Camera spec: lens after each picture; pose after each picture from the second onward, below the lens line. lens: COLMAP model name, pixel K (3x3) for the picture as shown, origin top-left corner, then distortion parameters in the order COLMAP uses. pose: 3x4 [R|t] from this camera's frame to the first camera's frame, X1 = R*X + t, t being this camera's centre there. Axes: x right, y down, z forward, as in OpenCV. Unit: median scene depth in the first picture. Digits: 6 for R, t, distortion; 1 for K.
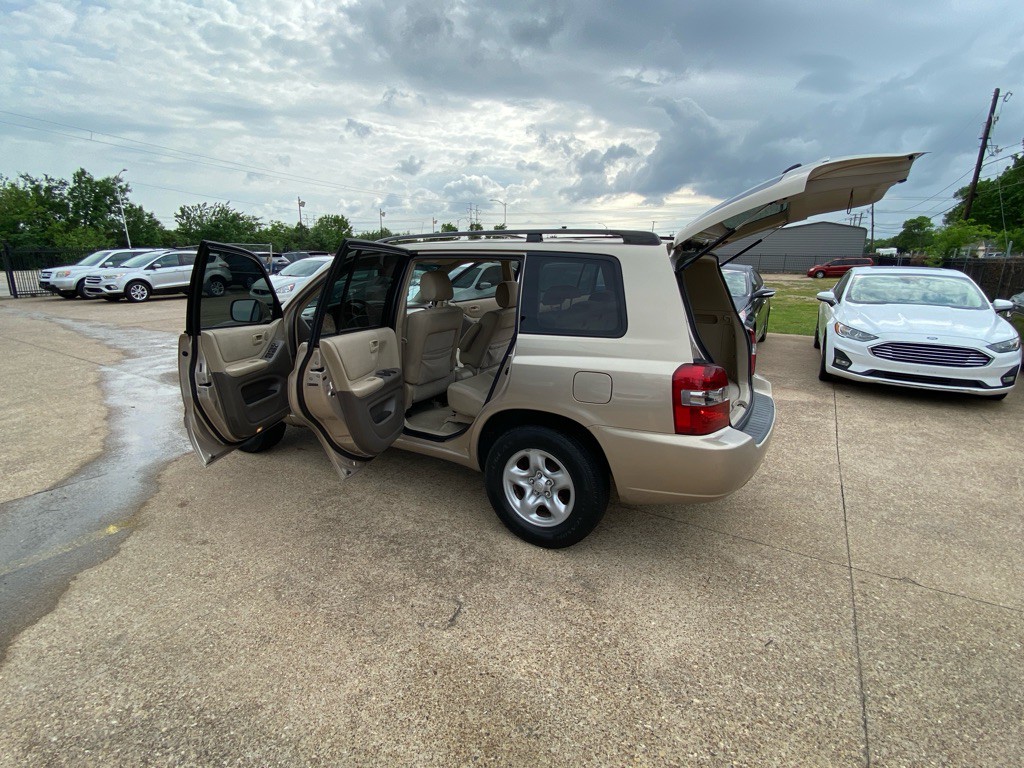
lens RADIAL K [[498.4, 0, 514.0], [0, 498.4, 383.2], [0, 0, 1]] dist [-0.001322, -0.012276]
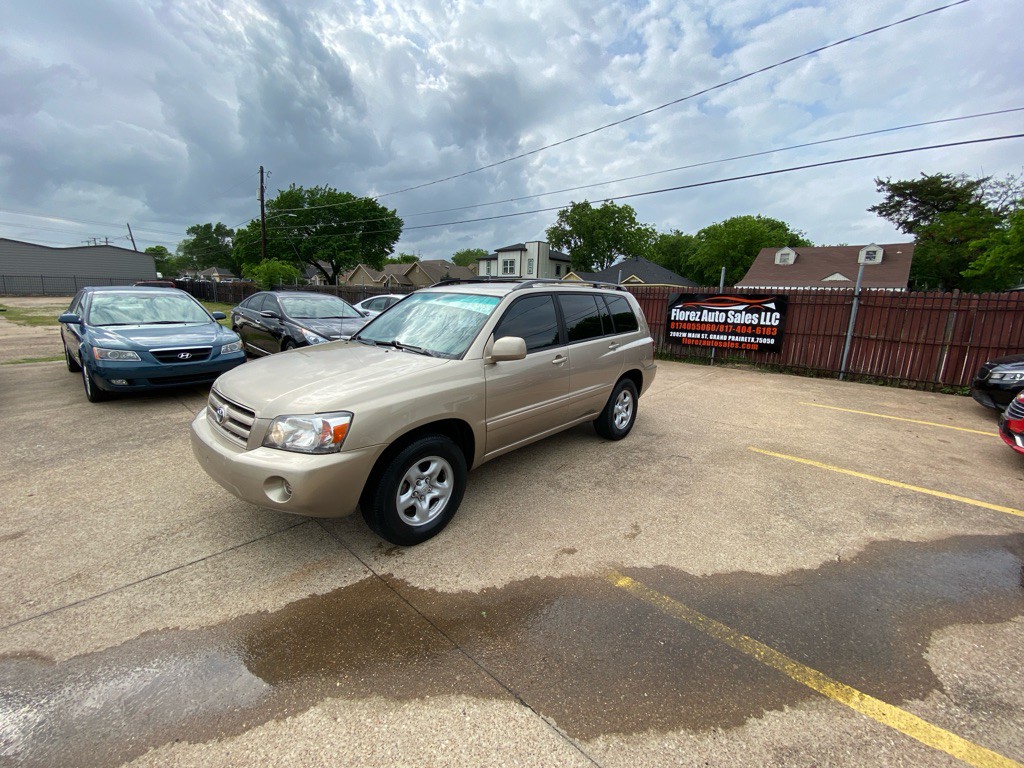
lens RADIAL K [[420.4, 0, 509.5], [0, 420.4, 378.8], [0, 0, 1]] dist [0.005227, -0.012692]
pose [[0.198589, -0.197744, 0.959927, -1.711700], [0.214970, 0.964372, 0.154187, -0.283456], [-0.956217, 0.175736, 0.234023, 1.041105]]
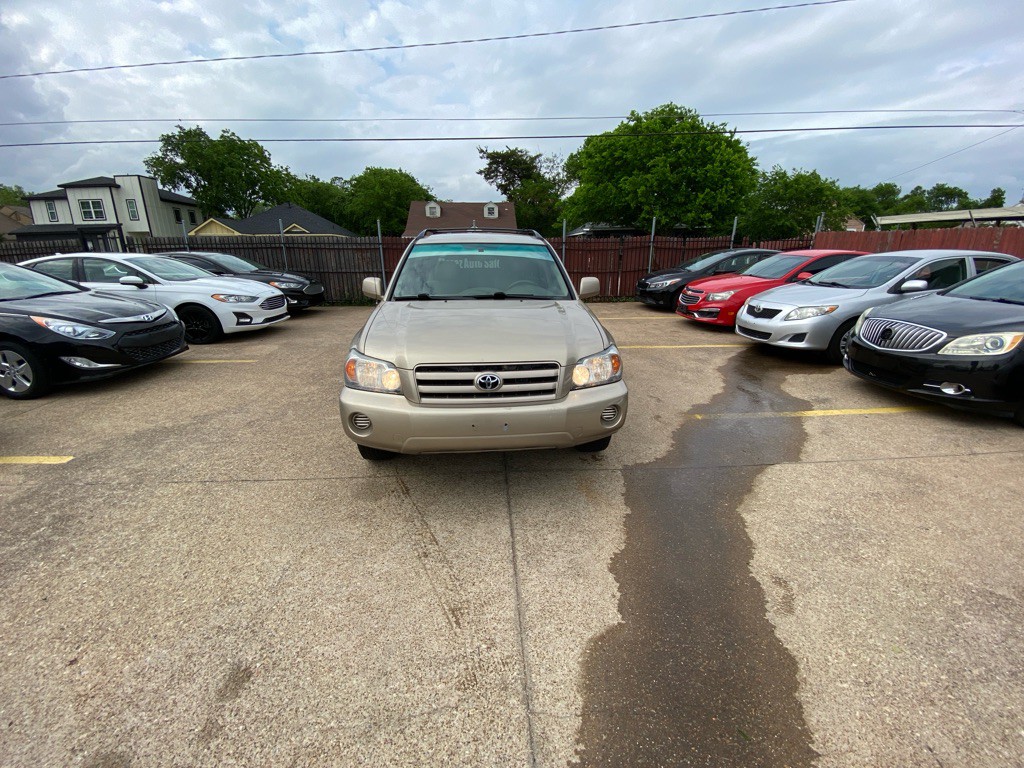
lens RADIAL K [[420.4, 0, 512.7], [0, 420.4, 376.7], [0, 0, 1]] dist [0.005227, -0.012692]
pose [[-0.573478, -0.246211, 0.781347, -1.651362], [0.193383, 0.886129, 0.421164, -0.566525], [-0.796069, 0.392628, -0.460562, 2.259822]]
